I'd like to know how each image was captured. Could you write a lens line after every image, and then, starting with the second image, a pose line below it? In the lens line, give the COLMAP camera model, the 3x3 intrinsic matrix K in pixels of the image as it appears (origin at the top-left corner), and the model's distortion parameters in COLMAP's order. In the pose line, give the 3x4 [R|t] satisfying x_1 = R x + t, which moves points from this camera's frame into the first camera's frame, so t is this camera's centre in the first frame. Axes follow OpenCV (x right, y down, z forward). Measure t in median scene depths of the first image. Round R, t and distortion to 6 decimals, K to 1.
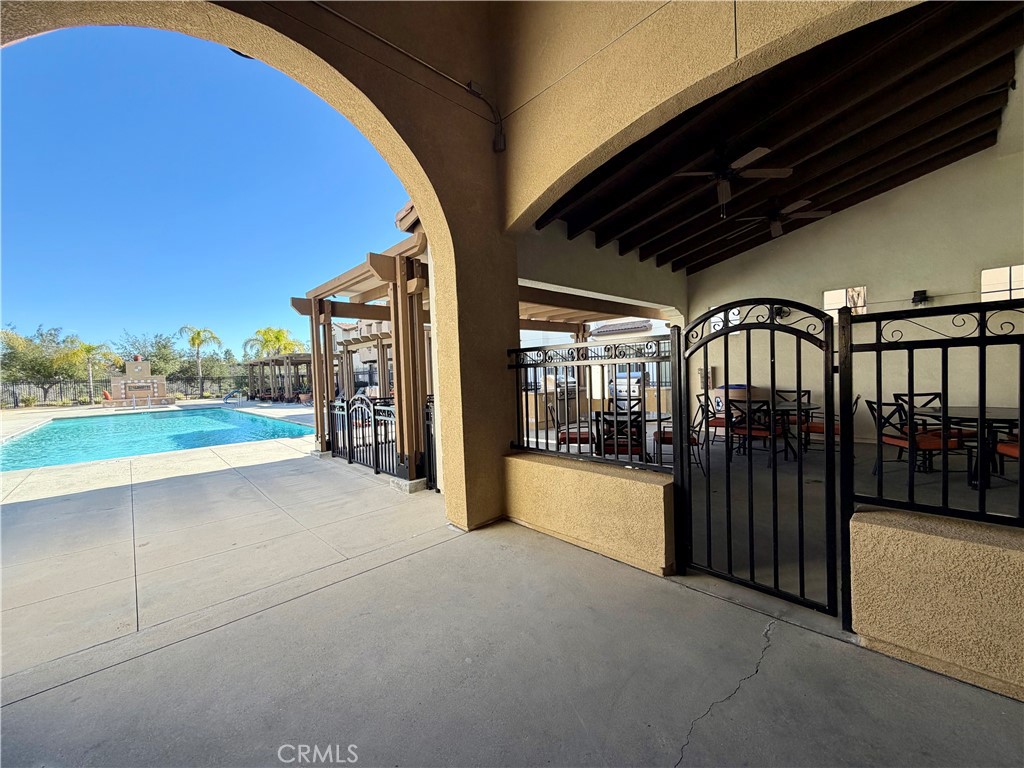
lens RADIAL K [[405.8, 0, 507.3], [0, 405.8, 385.9], [0, 0, 1]] dist [0.000254, 0.000320]
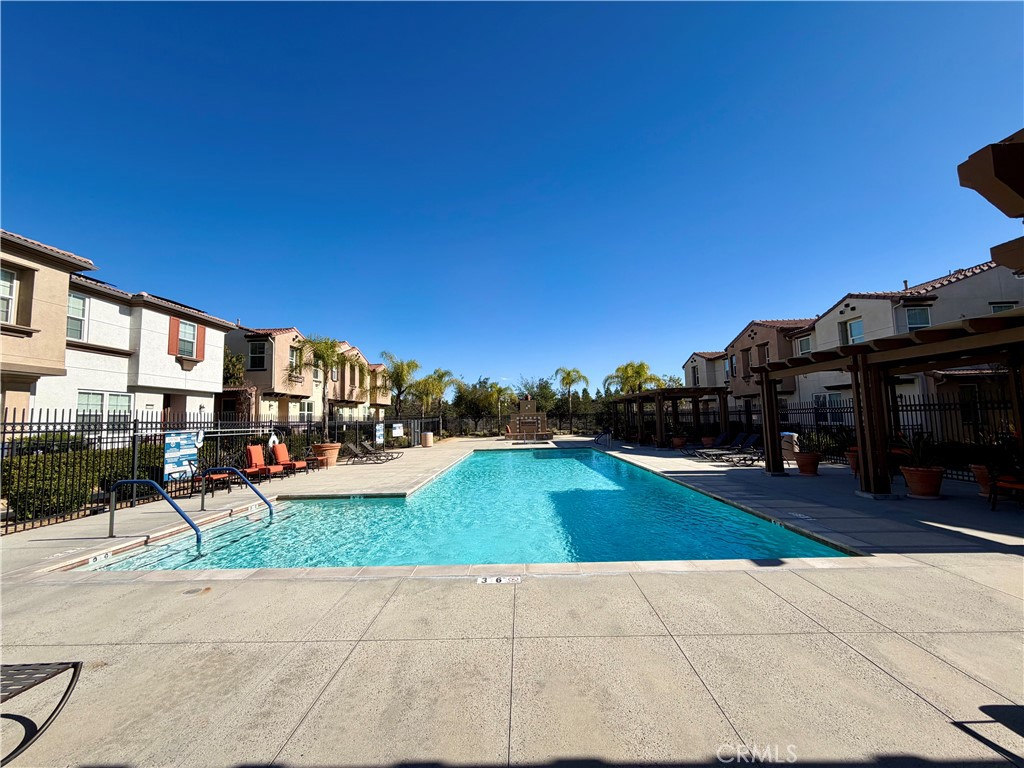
lens RADIAL K [[405.8, 0, 507.3], [0, 405.8, 385.9], [0, 0, 1]] dist [0.000254, 0.000320]
pose [[0.704850, -0.038756, -0.708297, -0.116482], [-0.022683, 0.996764, -0.077113, -0.009430], [0.708994, 0.070419, 0.701690, 0.128617]]
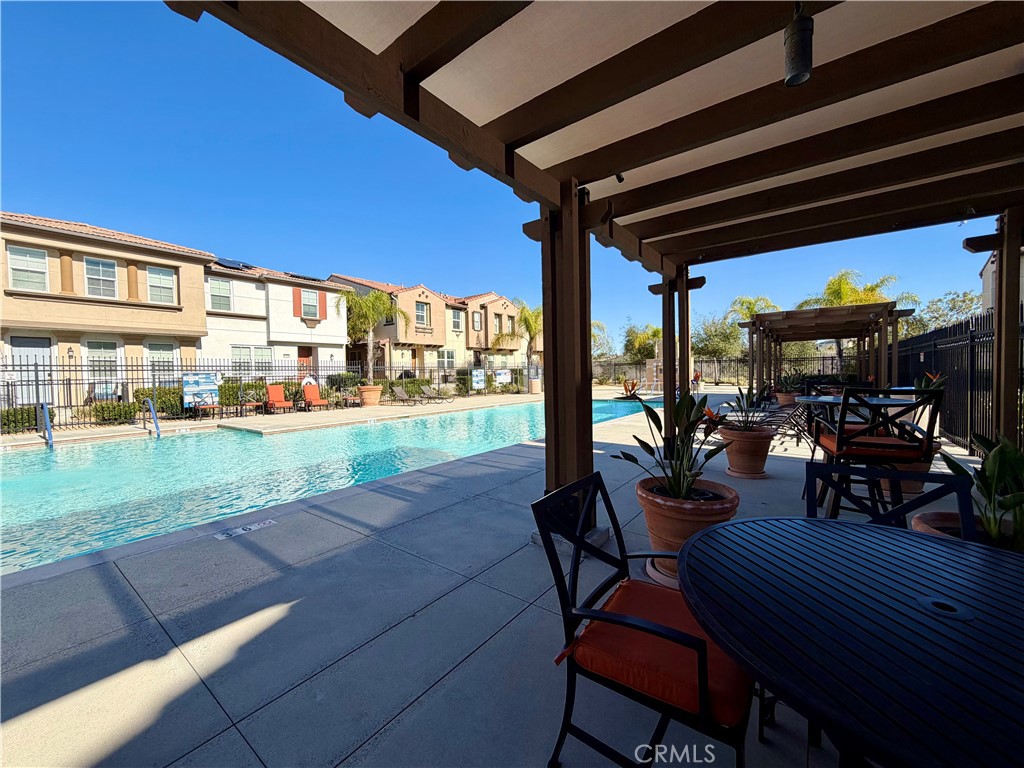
lens RADIAL K [[405.8, 0, 507.3], [0, 405.8, 385.9], [0, 0, 1]] dist [0.000254, 0.000320]
pose [[0.158055, 0.065629, -0.985247, -0.046224], [-0.017936, 0.997815, 0.063589, -0.011859], [0.987267, 0.007621, 0.158886, 0.406019]]
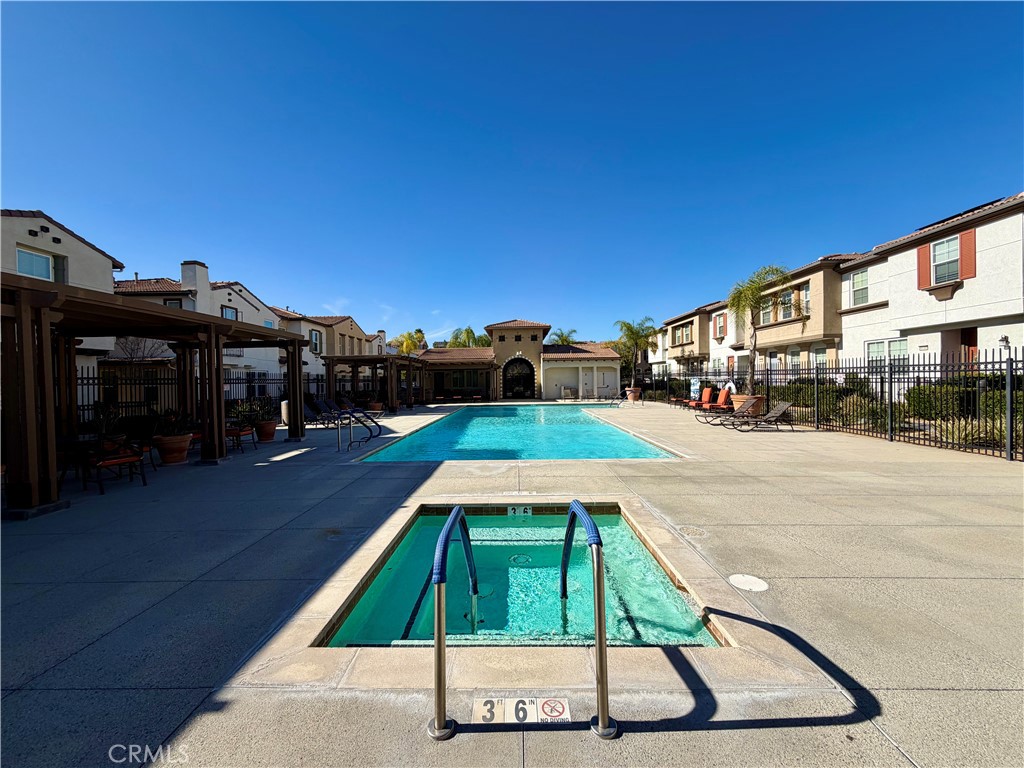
lens RADIAL K [[405.8, 0, 507.3], [0, 405.8, 385.9], [0, 0, 1]] dist [0.000254, 0.000320]
pose [[-0.712125, 0.040389, 0.700890, -0.714357], [0.064847, 0.997860, 0.008384, -0.004367], [-0.699051, 0.051421, -0.713220, 0.791958]]
